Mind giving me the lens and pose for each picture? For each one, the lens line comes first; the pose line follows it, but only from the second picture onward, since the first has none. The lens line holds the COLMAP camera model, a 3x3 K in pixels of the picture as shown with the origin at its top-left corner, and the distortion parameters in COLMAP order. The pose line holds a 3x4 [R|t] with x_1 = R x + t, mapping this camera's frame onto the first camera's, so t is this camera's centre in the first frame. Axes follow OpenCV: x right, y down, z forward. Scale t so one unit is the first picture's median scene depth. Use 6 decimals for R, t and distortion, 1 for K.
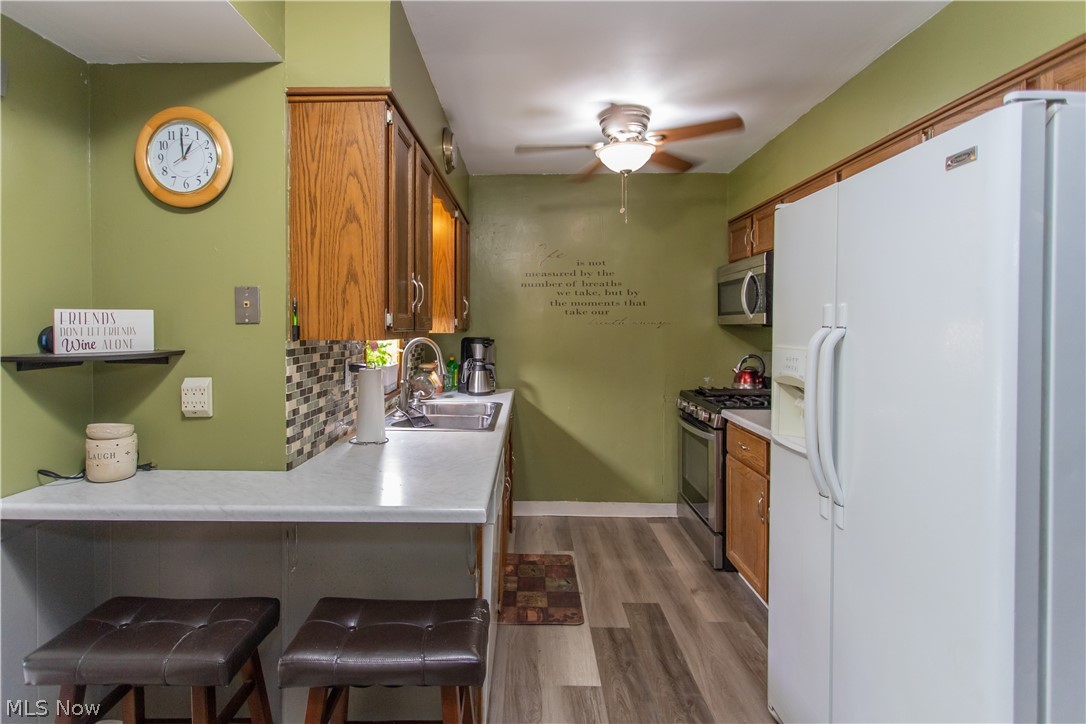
lens RADIAL K [[538.6, 0, 542.1], [0, 538.6, 338.5], [0, 0, 1]] dist [0.003676, 0.000401]
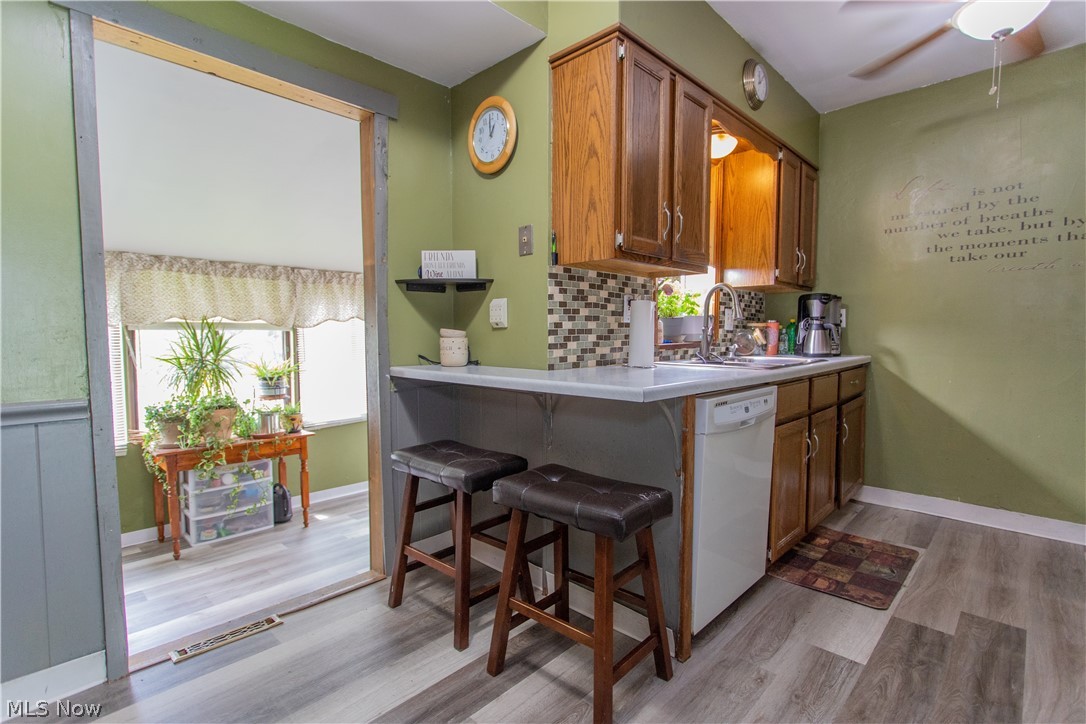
lens RADIAL K [[531.3, 0, 542.7], [0, 531.3, 358.2], [0, 0, 1]] dist [0.004299, 0.000394]
pose [[0.738233, 0.030609, -0.673851, 0.284837], [-0.002026, 0.999066, 0.043161, 0.134880], [0.674543, -0.030498, 0.737605, 0.067045]]
